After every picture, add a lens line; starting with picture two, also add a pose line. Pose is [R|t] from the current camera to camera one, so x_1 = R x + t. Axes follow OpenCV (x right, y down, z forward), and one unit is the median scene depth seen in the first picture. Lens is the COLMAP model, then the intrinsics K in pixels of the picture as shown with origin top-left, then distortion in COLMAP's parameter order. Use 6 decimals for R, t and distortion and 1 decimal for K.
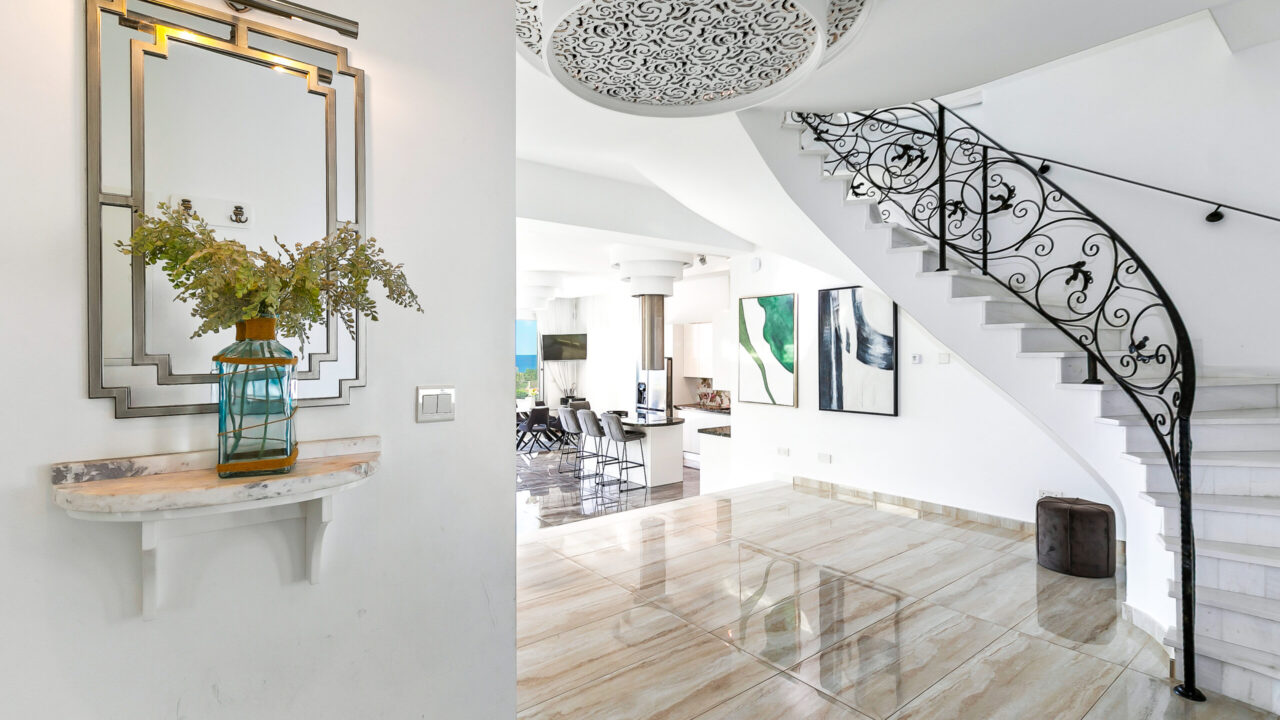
lens RADIAL K [[599.9, 0, 642.0], [0, 599.9, 371.7], [0, 0, 1]] dist [-0.000189, -0.001146]
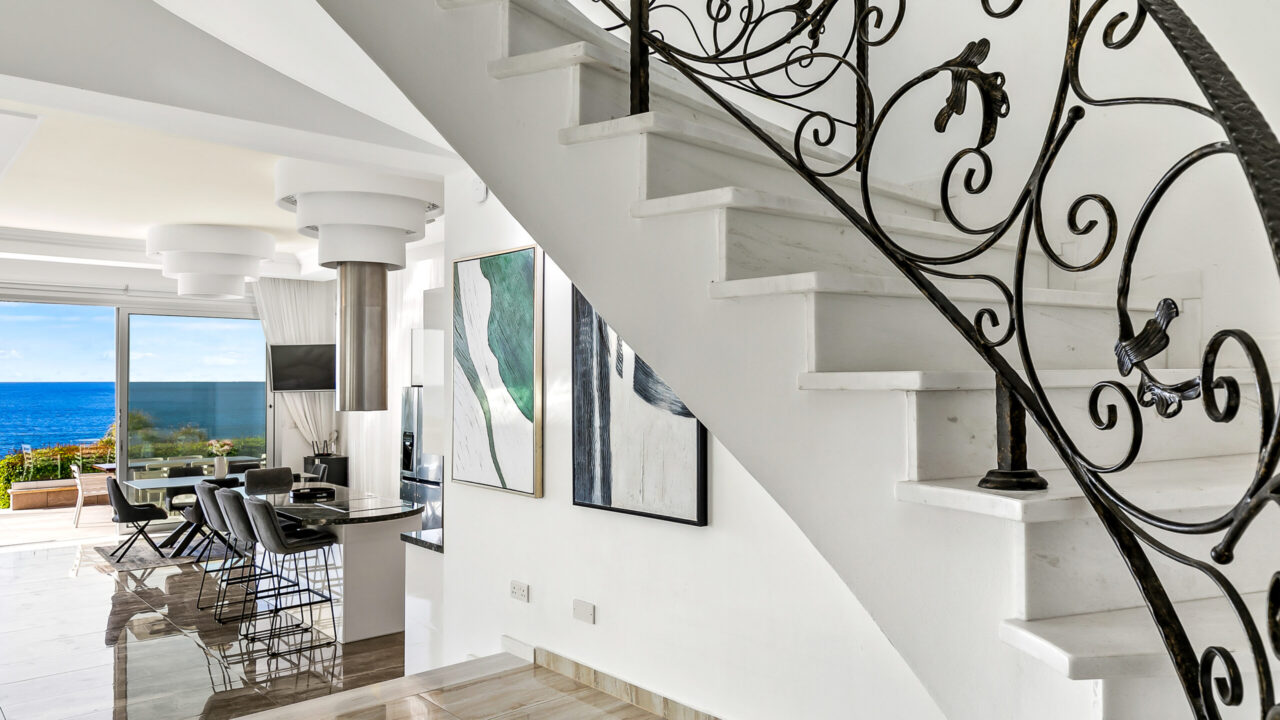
lens RADIAL K [[897.6, 0, 639.6], [0, 897.6, 403.3], [0, 0, 1]] dist [0.005271, 0.001901]
pose [[0.997796, 0.001579, 0.066337, 0.469832], [-0.001264, 0.999988, -0.004789, -0.013400], [-0.066344, 0.004695, 0.997786, 0.511263]]
